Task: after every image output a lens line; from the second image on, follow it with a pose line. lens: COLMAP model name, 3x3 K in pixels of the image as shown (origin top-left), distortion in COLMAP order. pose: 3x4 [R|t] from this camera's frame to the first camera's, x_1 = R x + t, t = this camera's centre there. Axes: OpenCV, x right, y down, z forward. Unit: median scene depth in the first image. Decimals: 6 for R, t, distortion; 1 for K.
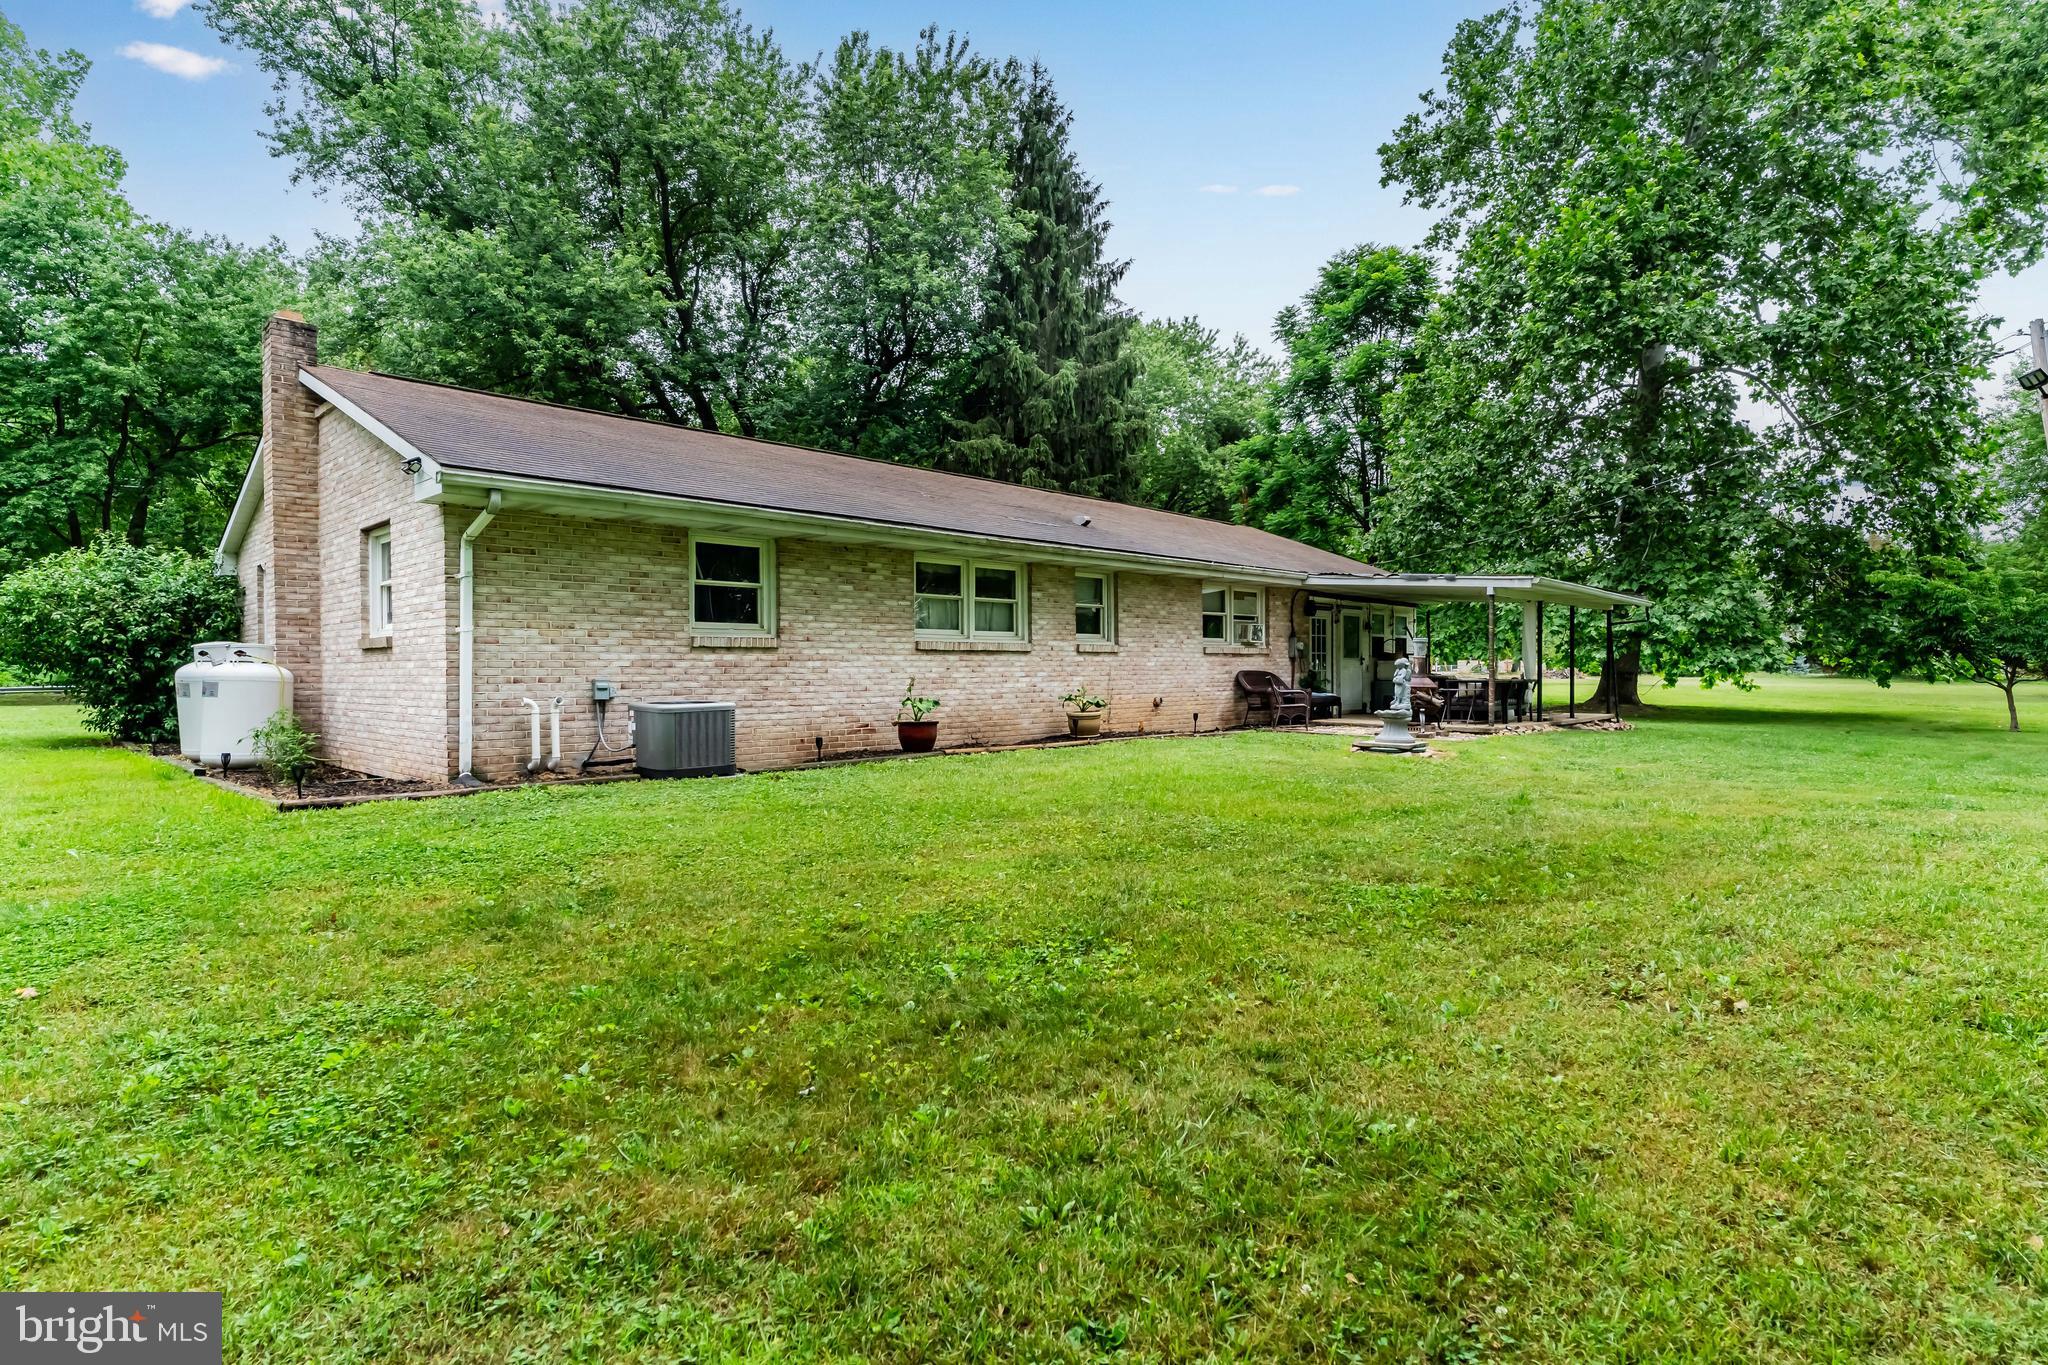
lens RADIAL K [[1076.2, 0, 1024.0], [0, 1076.2, 682.5], [0, 0, 1]] dist [-0.000593, 0.000259]
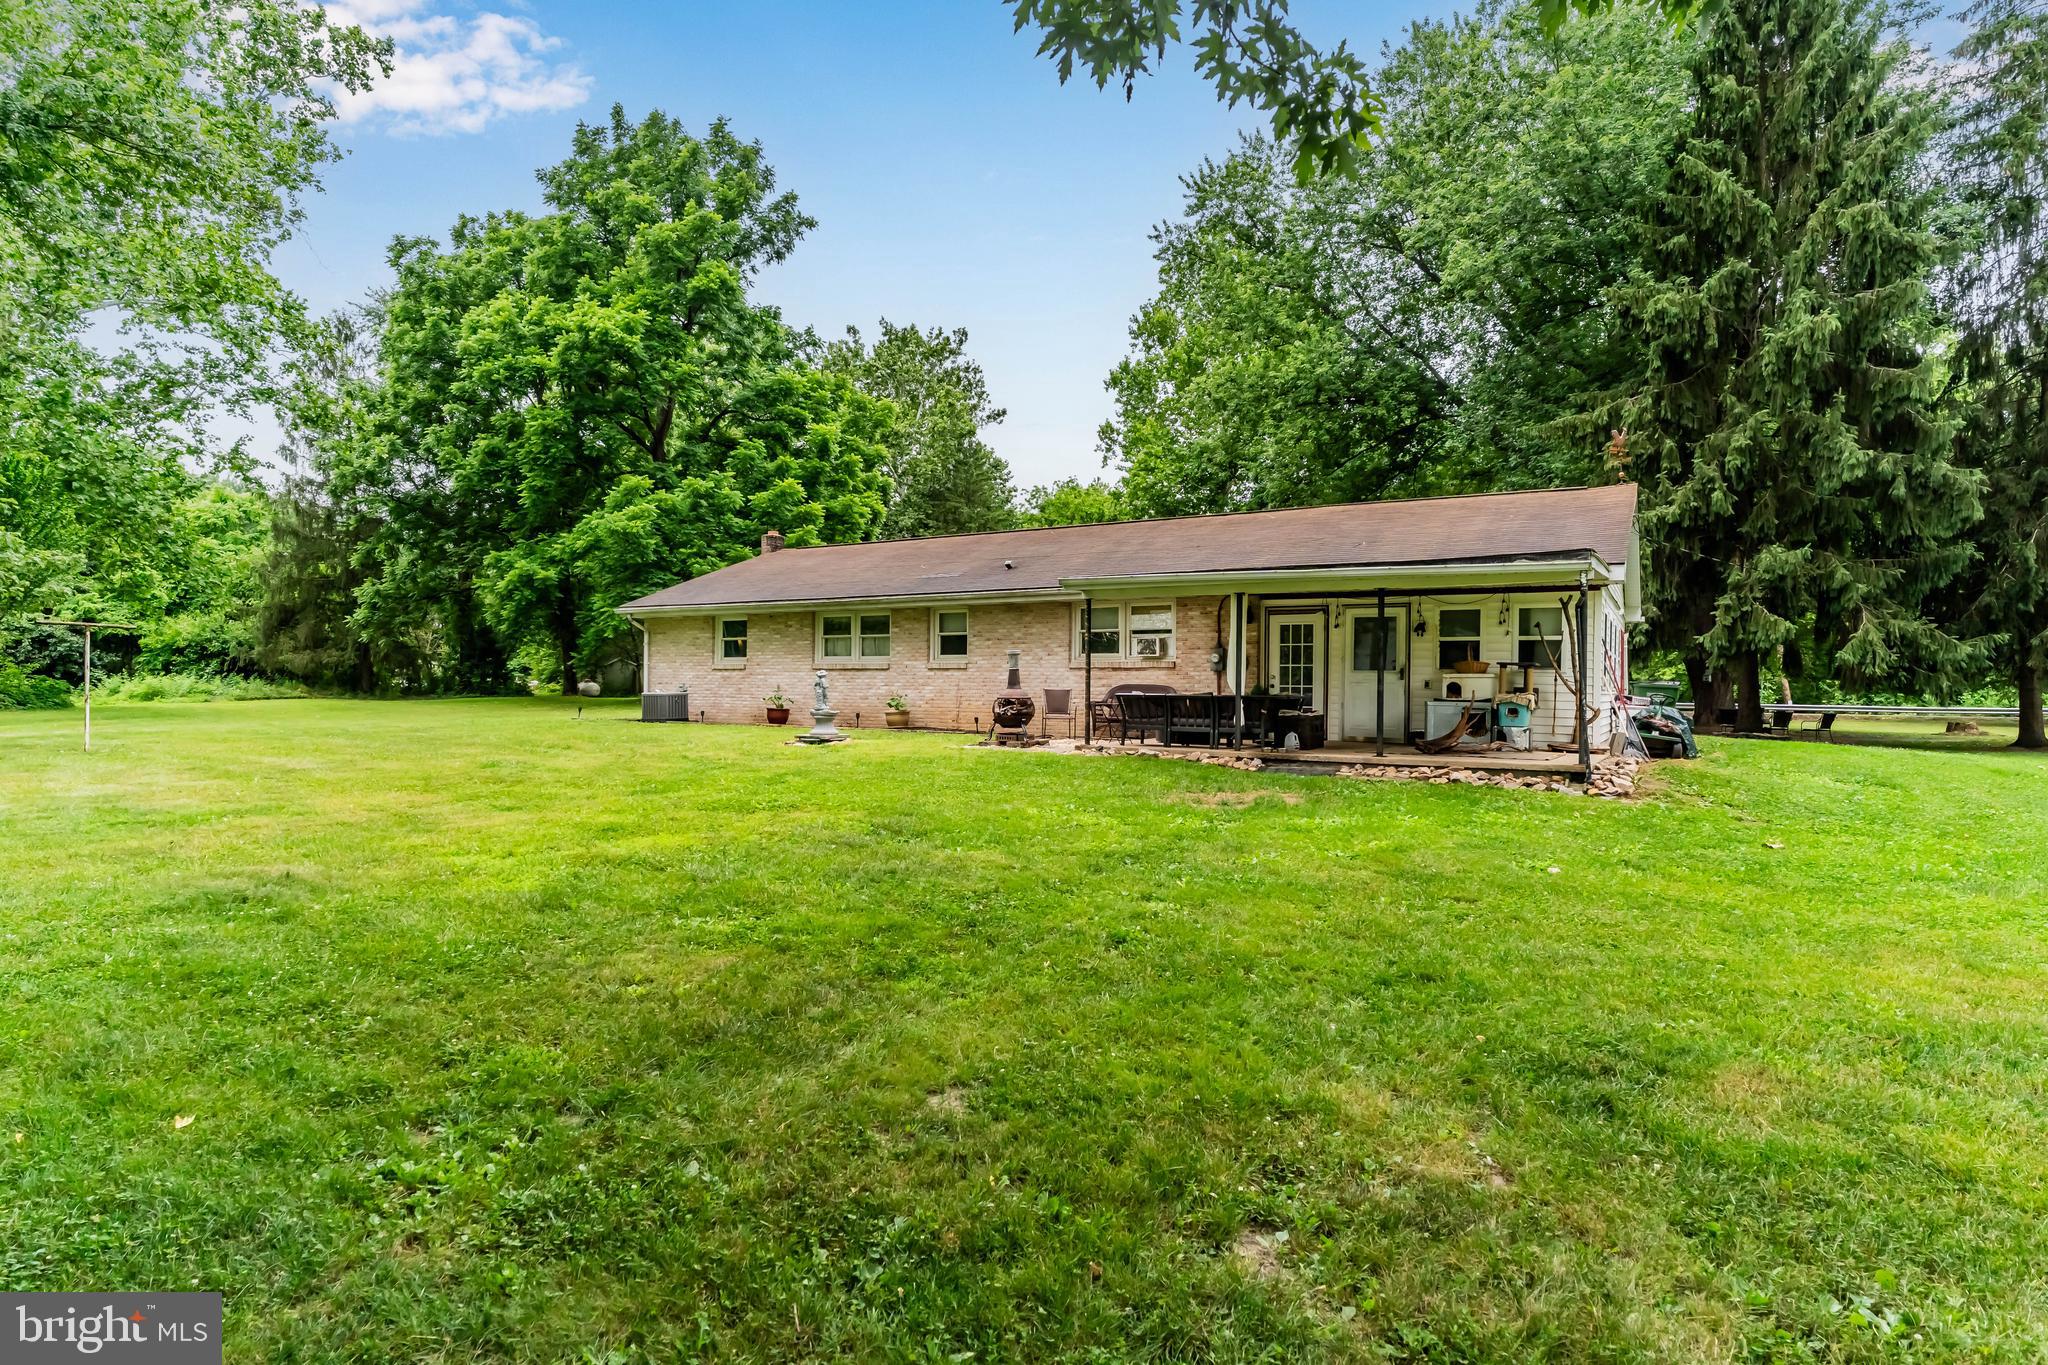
lens RADIAL K [[1076.2, 0, 1024.0], [0, 1076.2, 682.5], [0, 0, 1]] dist [-0.000593, 0.000259]
pose [[0.210140, -0.010128, -0.977619, 1.553385], [-0.030645, 0.999387, -0.016941, 0.010478], [0.977191, 0.033519, 0.209701, 0.902432]]
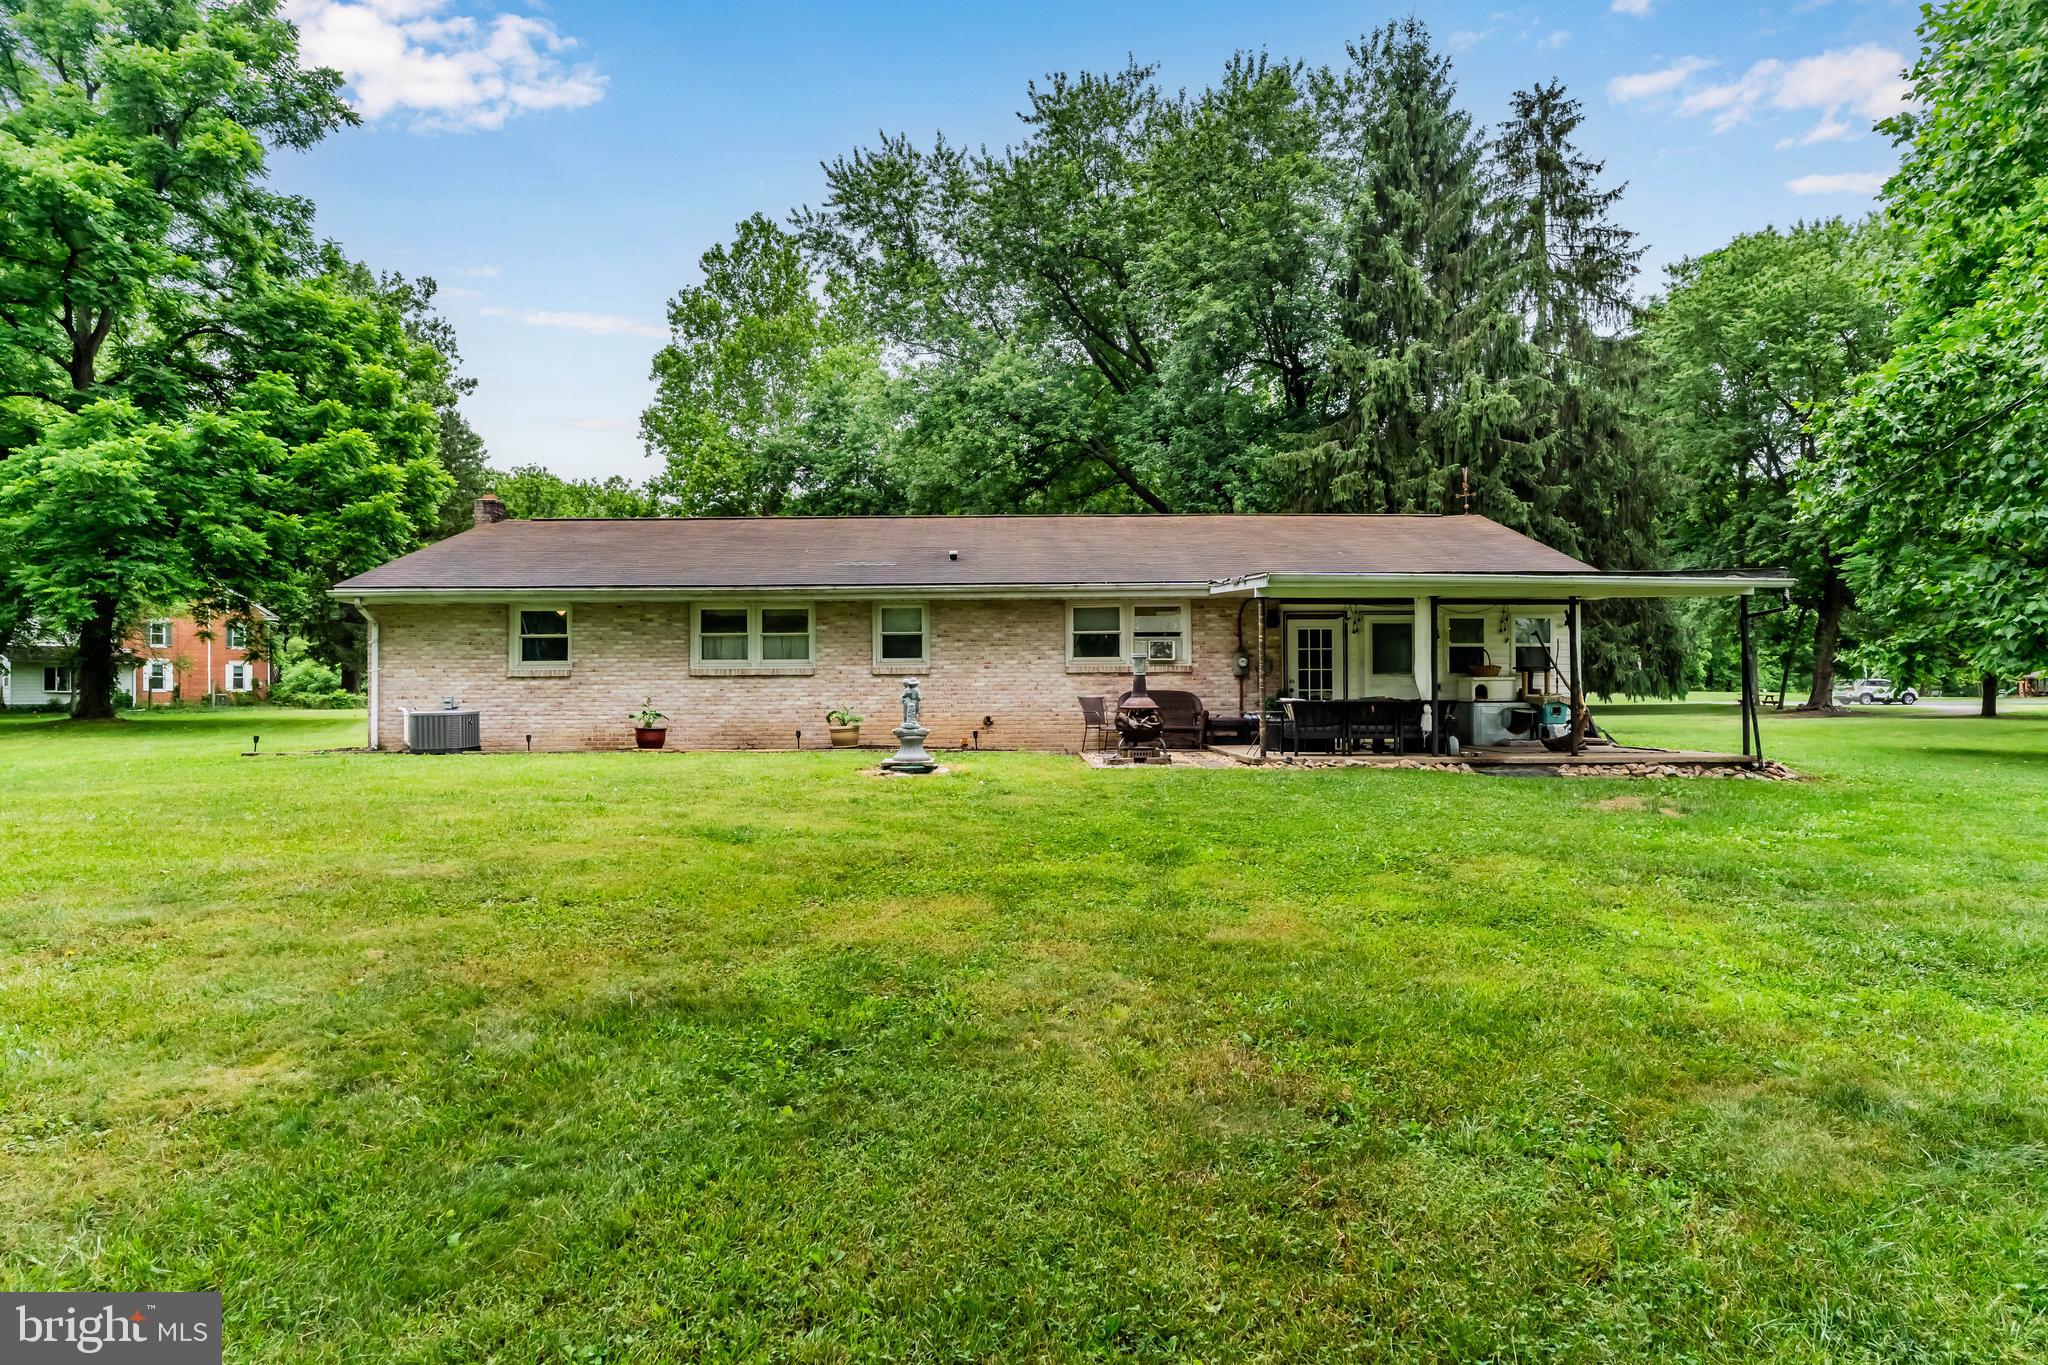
lens RADIAL K [[1040.5, 0, 1024.0], [0, 1040.5, 682.5], [0, 0, 1]] dist [-0.003406, -0.000547]
pose [[0.682883, -0.018527, -0.730293, 1.057510], [-0.006425, 0.999487, -0.031364, 0.015391], [0.730499, 0.026110, 0.682414, 0.388098]]
